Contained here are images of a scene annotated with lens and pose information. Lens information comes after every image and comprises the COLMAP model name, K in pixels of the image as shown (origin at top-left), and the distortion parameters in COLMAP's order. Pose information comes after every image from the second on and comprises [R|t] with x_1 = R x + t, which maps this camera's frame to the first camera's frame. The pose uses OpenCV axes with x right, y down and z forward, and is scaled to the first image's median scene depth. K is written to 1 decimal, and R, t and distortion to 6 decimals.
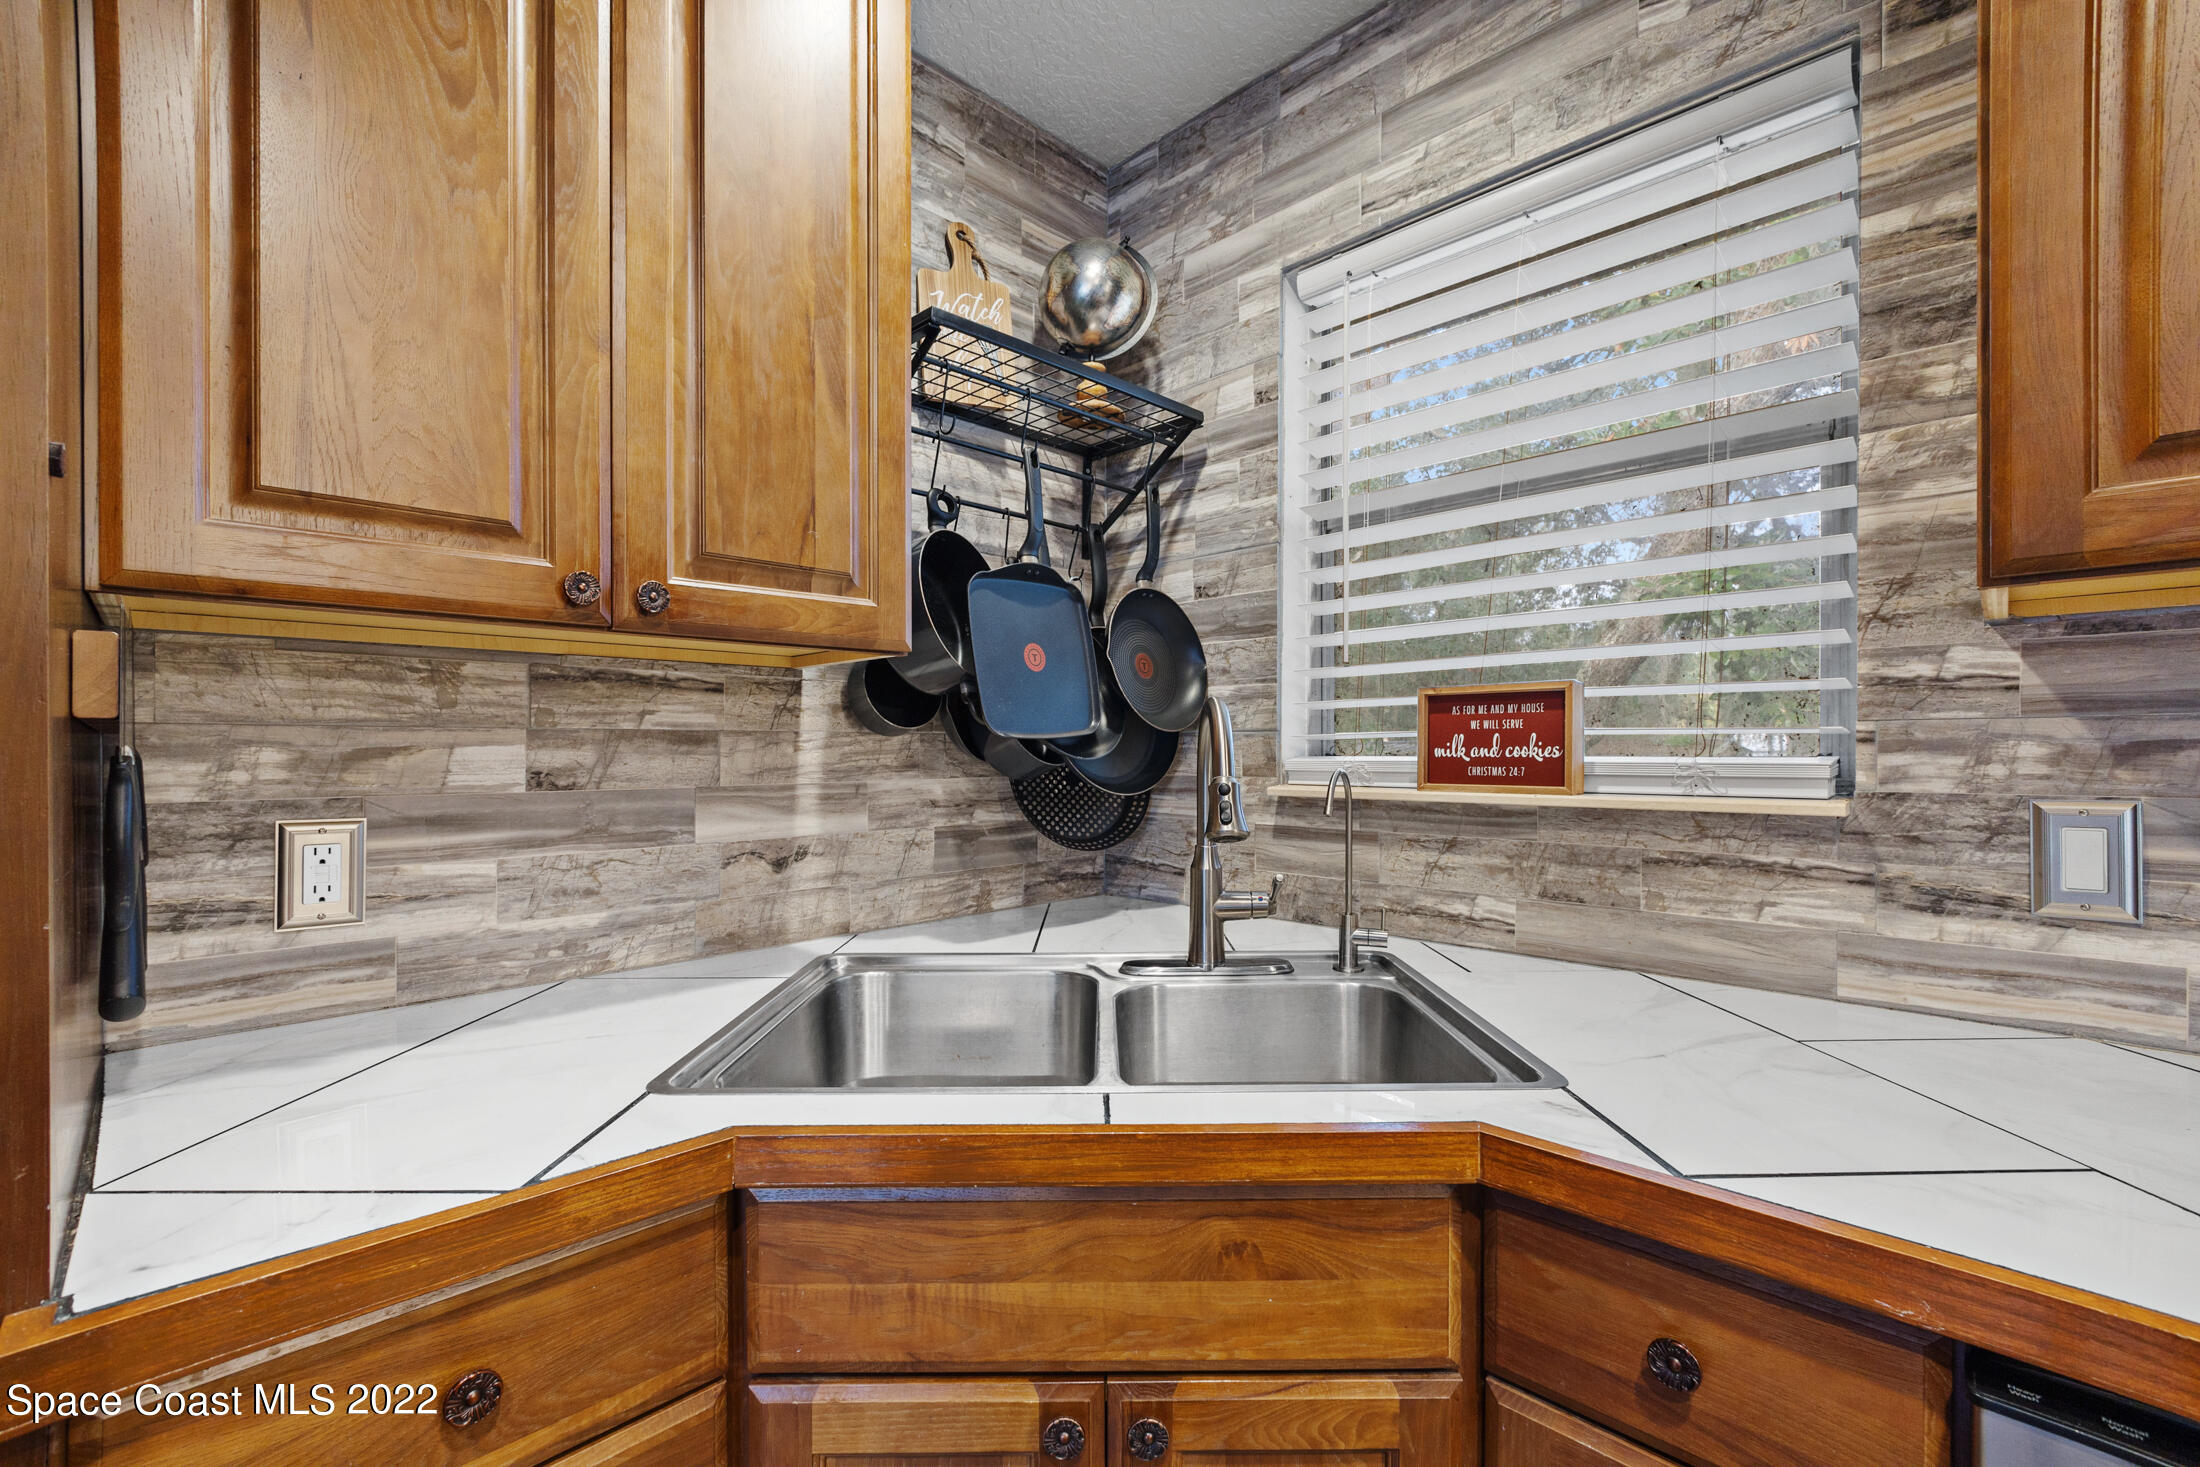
lens RADIAL K [[943.0, 0, 1111.4], [0, 943.0, 751.4], [0, 0, 1]] dist [-0.007271, 0.001810]
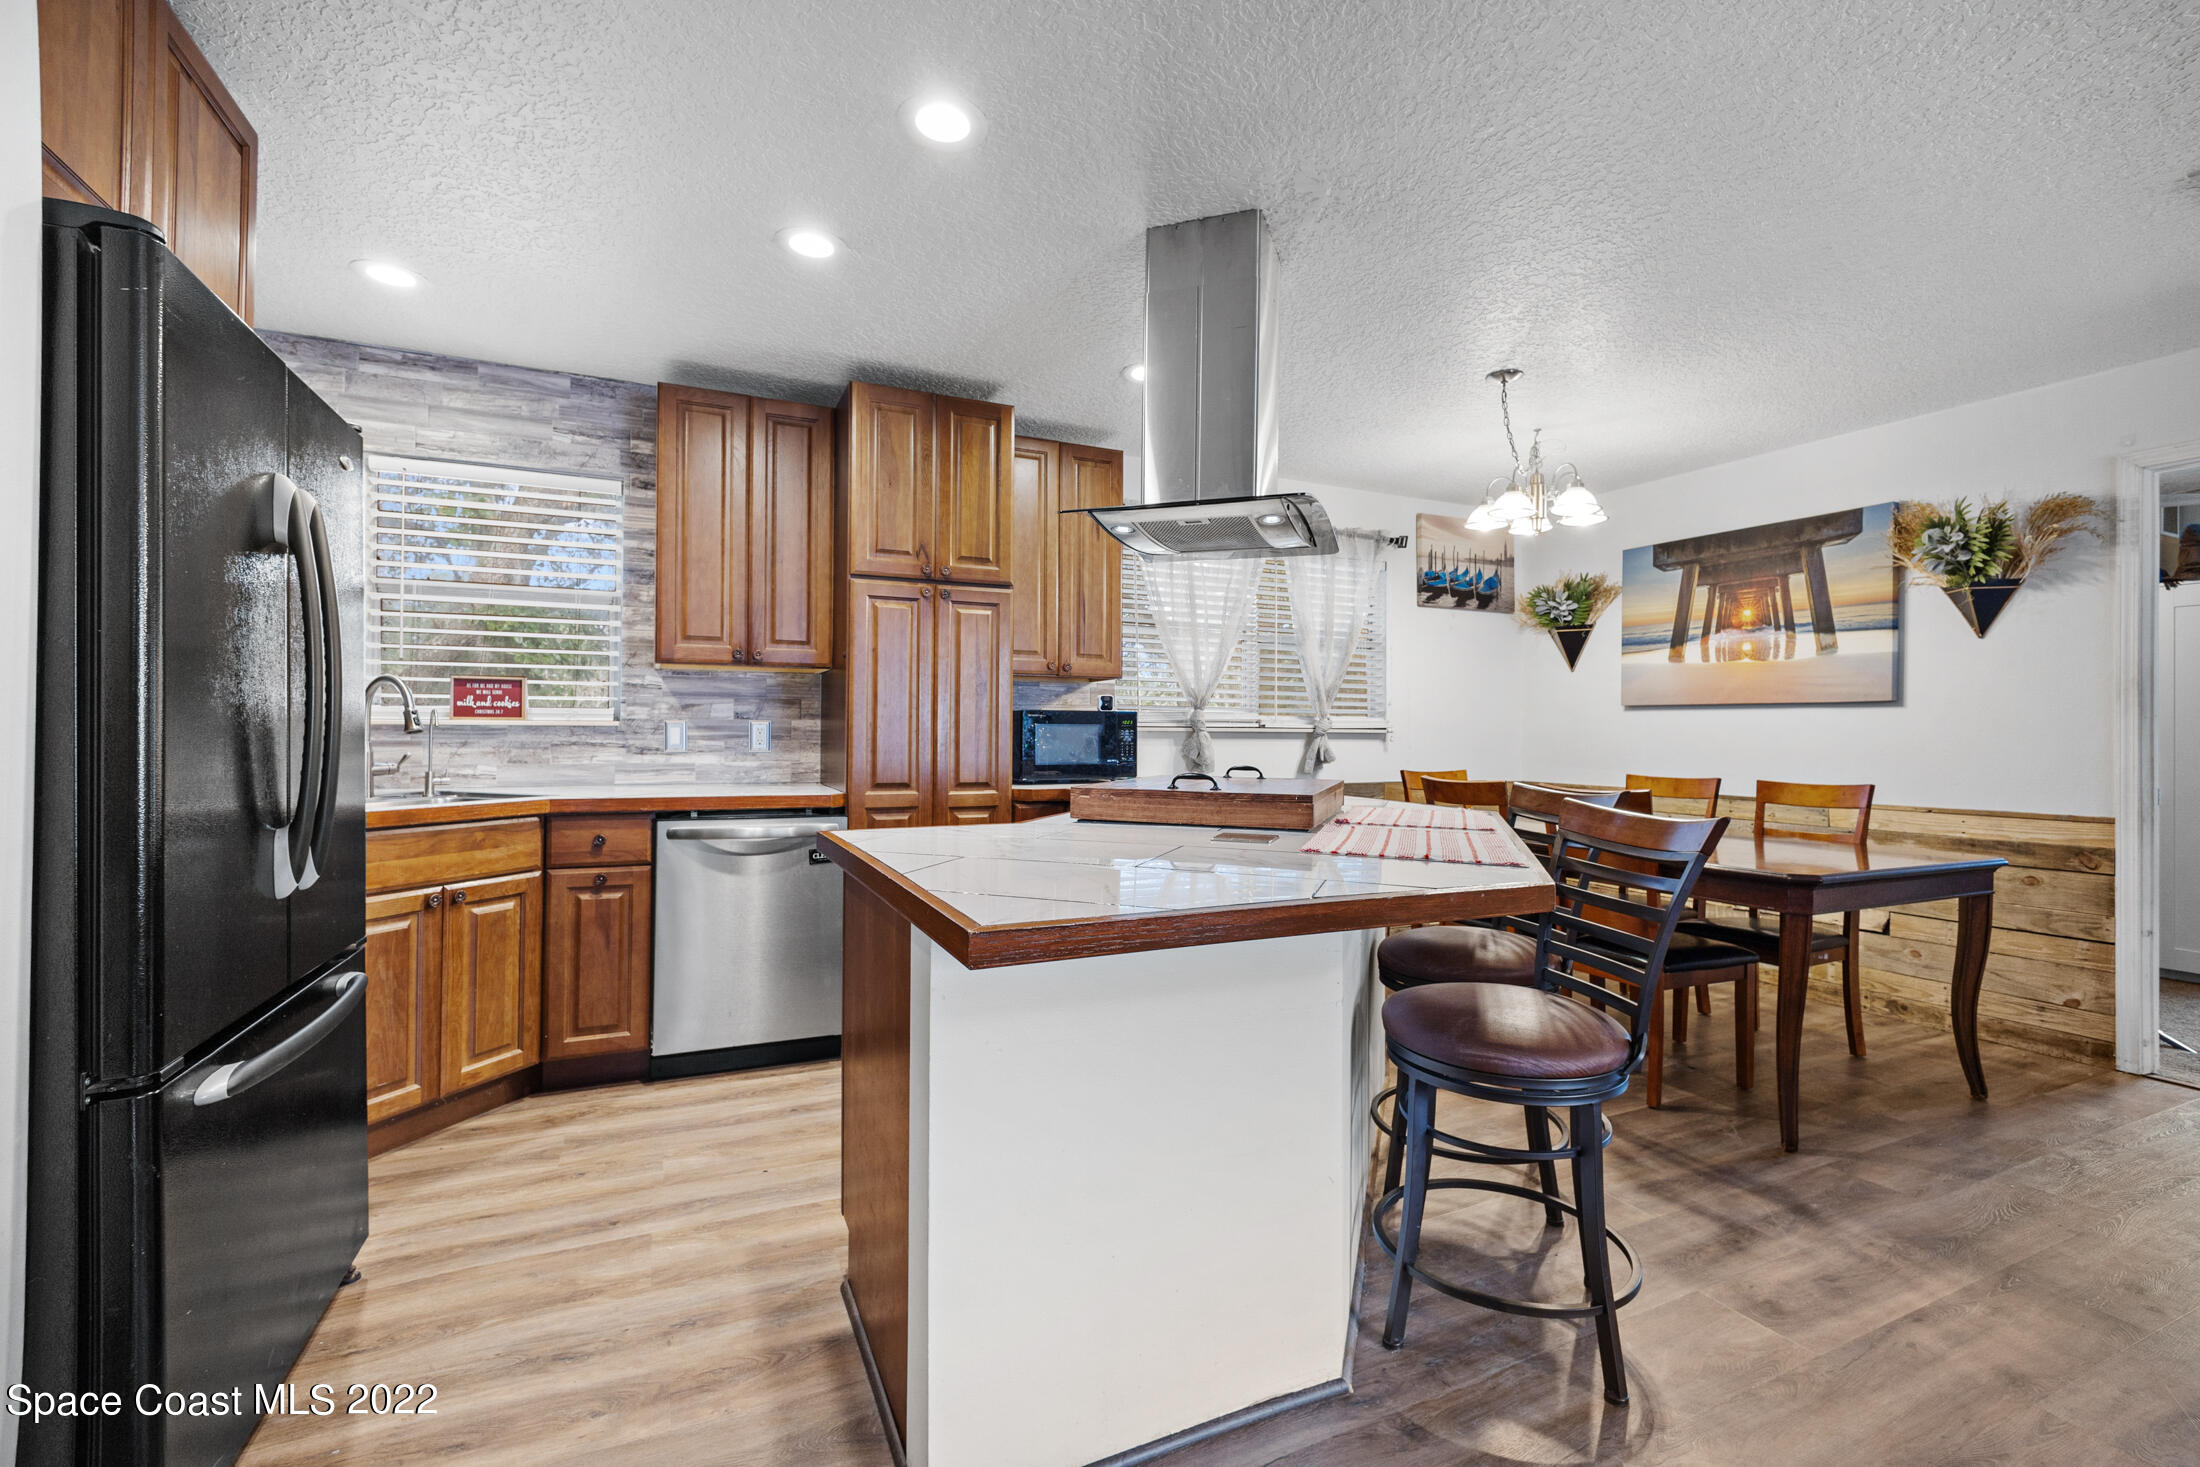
lens RADIAL K [[943.0, 0, 1102.1], [0, 943.0, 724.5], [0, 0, 1]] dist [-0.007271, 0.001810]
pose [[0.347856, 0.015163, 0.937425, -1.503741], [-0.001864, 0.999878, -0.015482, 0.101352], [-0.937546, 0.003638, 0.347842, -1.512679]]
